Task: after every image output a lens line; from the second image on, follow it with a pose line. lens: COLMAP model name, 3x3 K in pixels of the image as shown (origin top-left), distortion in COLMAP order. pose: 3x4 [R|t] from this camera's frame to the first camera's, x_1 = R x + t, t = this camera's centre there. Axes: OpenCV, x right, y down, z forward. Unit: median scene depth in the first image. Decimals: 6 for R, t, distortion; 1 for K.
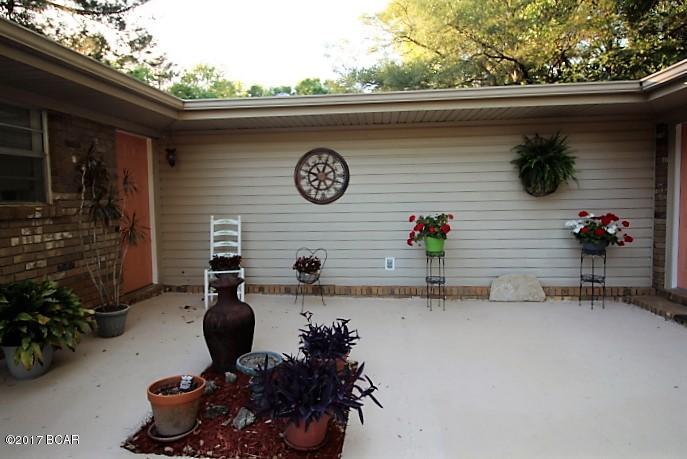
lens RADIAL K [[379.8, 0, 343.5], [0, 379.8, 229.5], [0, 0, 1]] dist [0.001798, -0.001060]
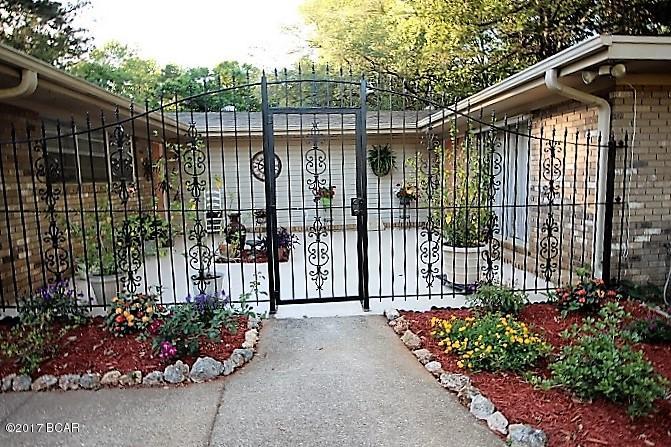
lens RADIAL K [[370.9, 0, 335.5], [0, 370.9, 223.5], [0, 0, 1]] dist [0.001798, -0.001060]
pose [[0.982111, -0.031698, 0.185613, -0.068555], [0.024553, 0.998871, 0.040667, 0.066003], [-0.186693, -0.035382, 0.981781, -0.784256]]
